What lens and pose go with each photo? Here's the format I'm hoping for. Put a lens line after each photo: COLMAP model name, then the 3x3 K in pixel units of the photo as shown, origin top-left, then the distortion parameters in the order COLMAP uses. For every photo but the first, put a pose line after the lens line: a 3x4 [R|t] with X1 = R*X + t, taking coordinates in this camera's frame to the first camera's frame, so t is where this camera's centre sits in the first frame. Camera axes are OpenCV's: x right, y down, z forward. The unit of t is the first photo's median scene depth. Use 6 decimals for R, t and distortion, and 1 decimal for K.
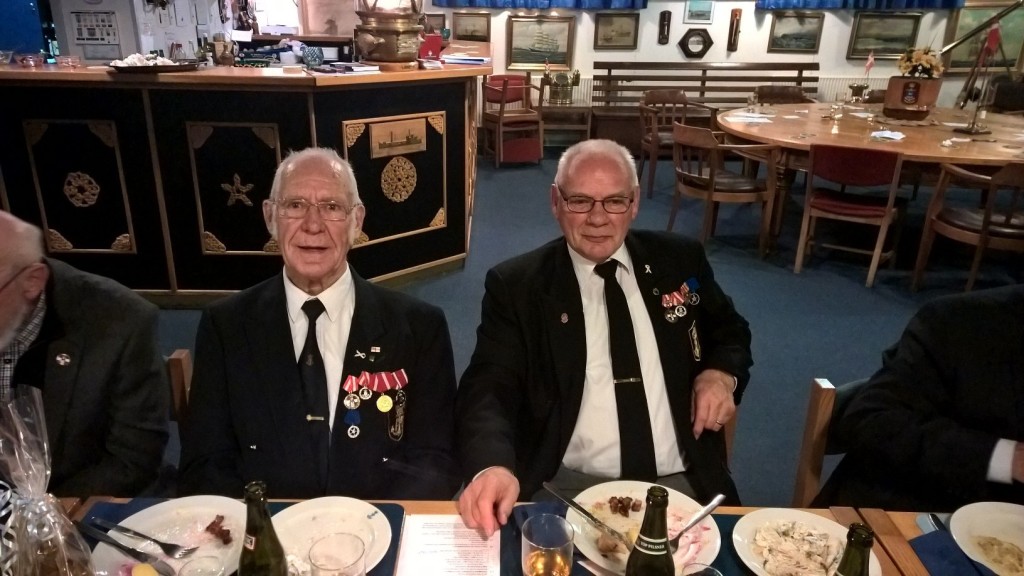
lens RADIAL K [[746.6, 0, 492.1], [0, 746.6, 280.8], [0, 0, 1]] dist [0.087234, -0.081223]
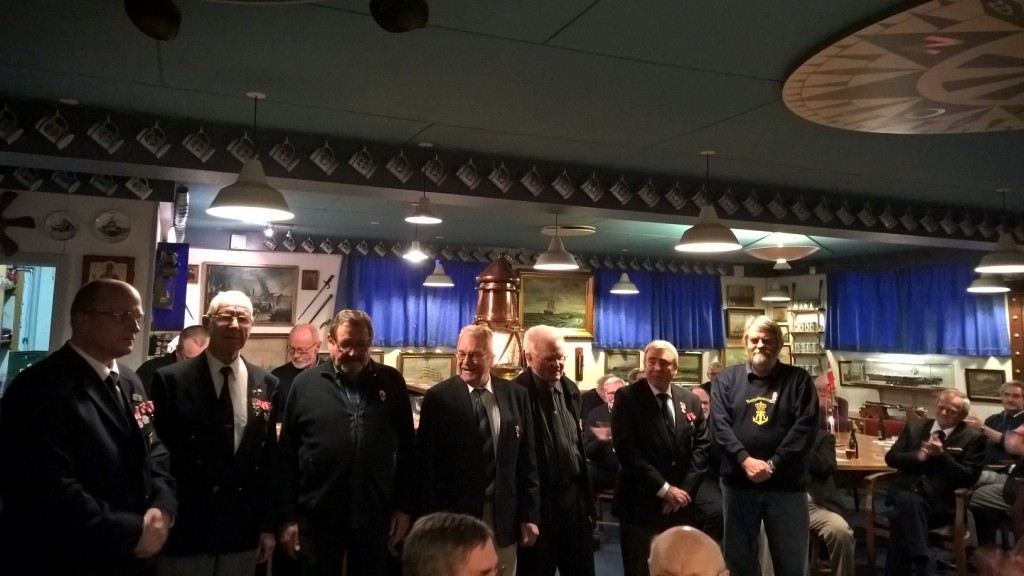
lens RADIAL K [[749.5, 0, 500.8], [0, 749.5, 248.8], [0, 0, 1]] dist [0.096961, -0.094150]
pose [[0.918845, 0.047204, 0.391784, -0.285025], [0.129823, 0.901396, -0.413075, -0.015213], [-0.372652, 0.430415, 0.822115, -0.027392]]
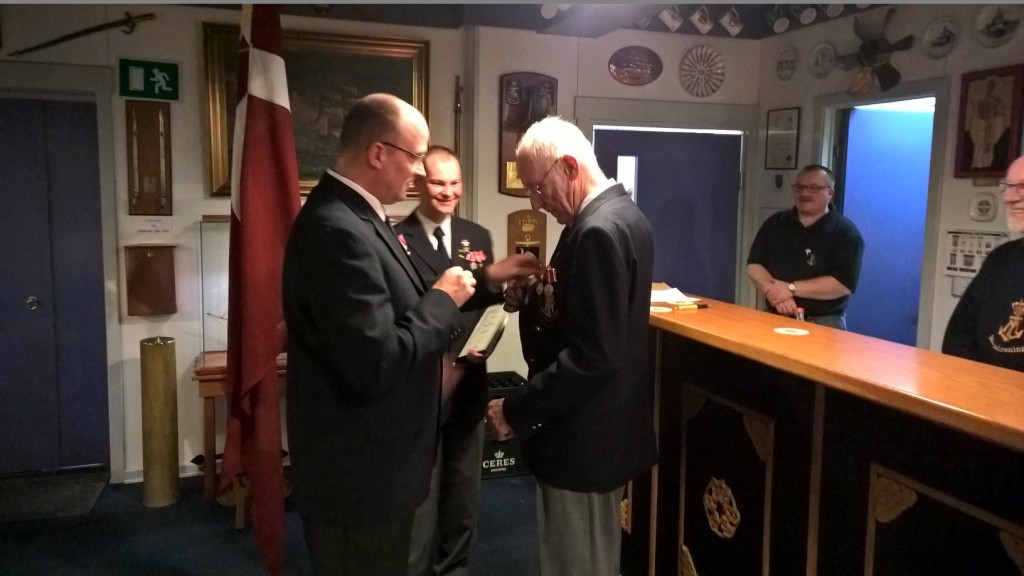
lens RADIAL K [[753.5, 0, 495.3], [0, 753.5, 272.5], [0, 0, 1]] dist [0.087765, -0.083099]
pose [[0.329329, 0.096611, -0.939260, -0.015518], [-0.334799, 0.942067, -0.020490, -0.105531], [0.882866, 0.321211, 0.342595, 0.261493]]
